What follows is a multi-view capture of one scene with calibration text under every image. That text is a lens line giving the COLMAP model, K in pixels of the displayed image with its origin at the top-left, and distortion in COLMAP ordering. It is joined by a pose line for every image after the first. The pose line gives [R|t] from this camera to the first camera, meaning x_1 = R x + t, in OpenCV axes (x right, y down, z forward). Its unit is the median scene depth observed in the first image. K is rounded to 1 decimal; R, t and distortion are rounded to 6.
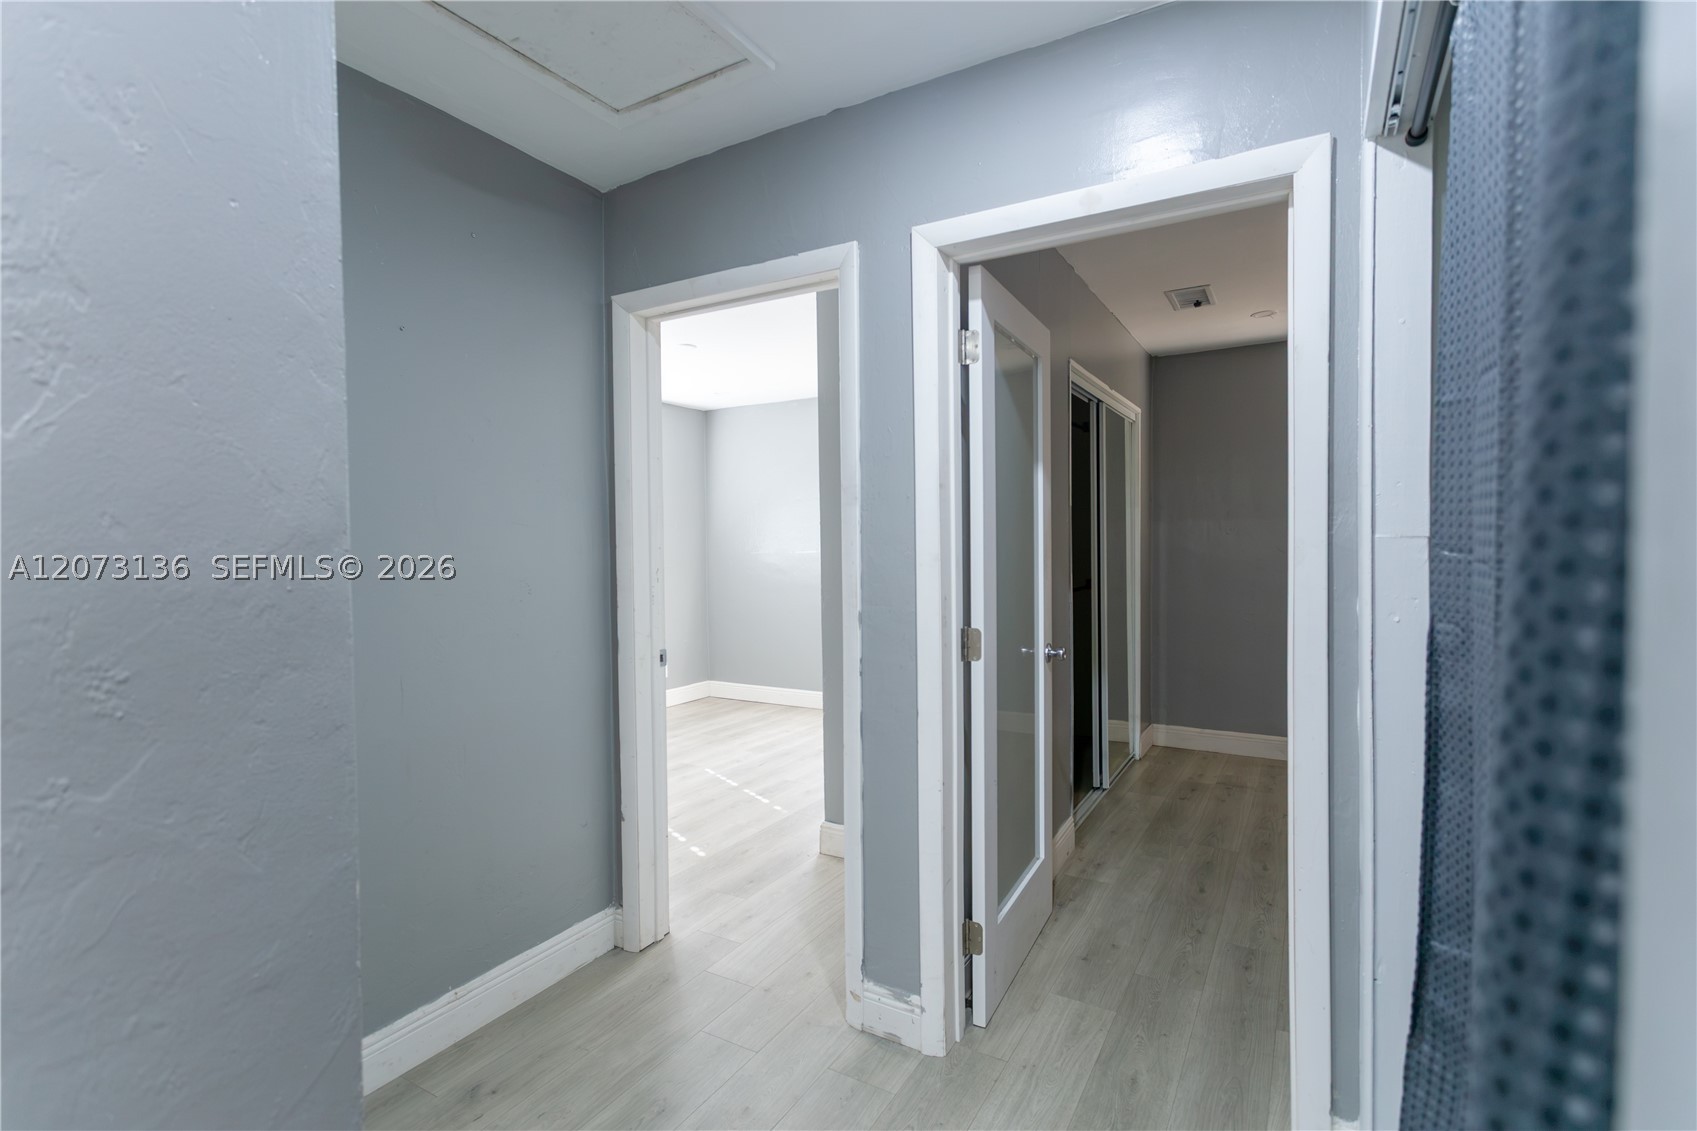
lens RADIAL K [[846.9, 0, 848.5], [0, 846.9, 565.5], [0, 0, 1]] dist [-0.002373, -0.000988]
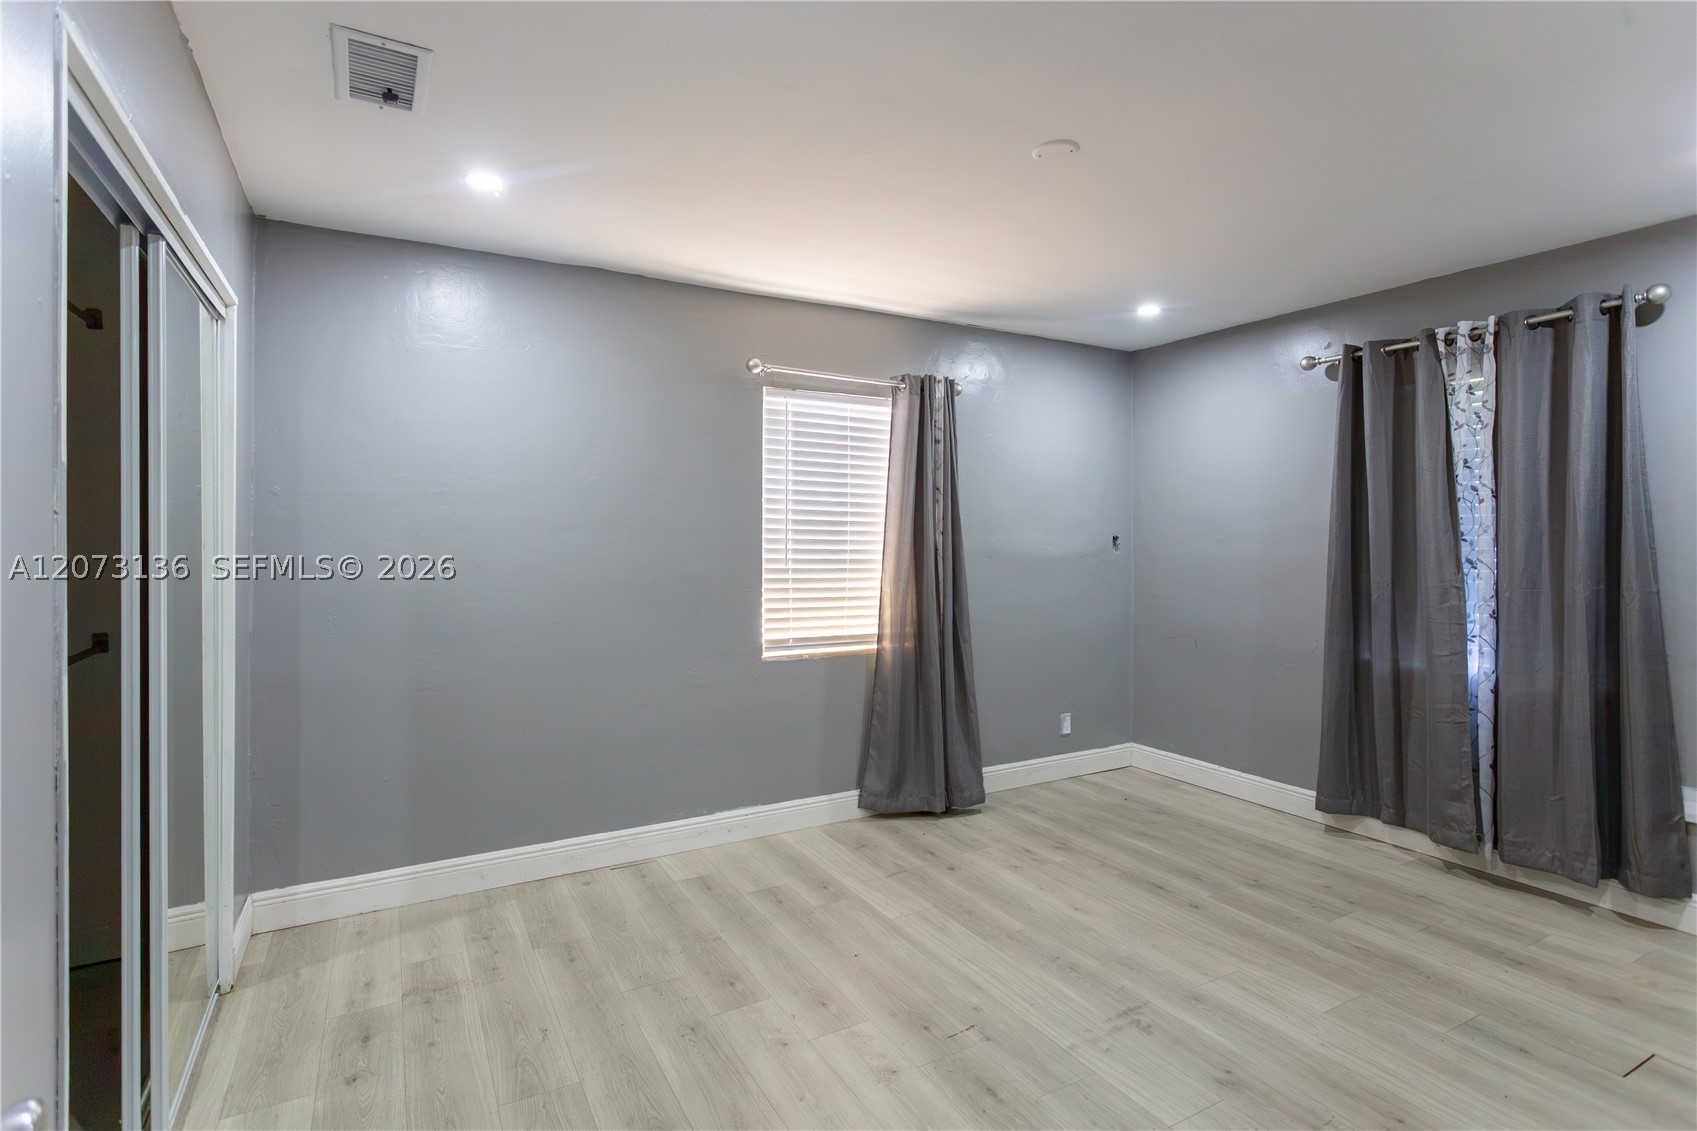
lens RADIAL K [[846.9, 0, 848.5], [0, 846.9, 565.5], [0, 0, 1]] dist [-0.002373, -0.000988]
pose [[0.542313, 0.009217, 0.840126, 0.118985], [0.010707, 0.999783, -0.017880, -0.013514], [-0.840108, 0.018692, 0.542096, 0.429197]]
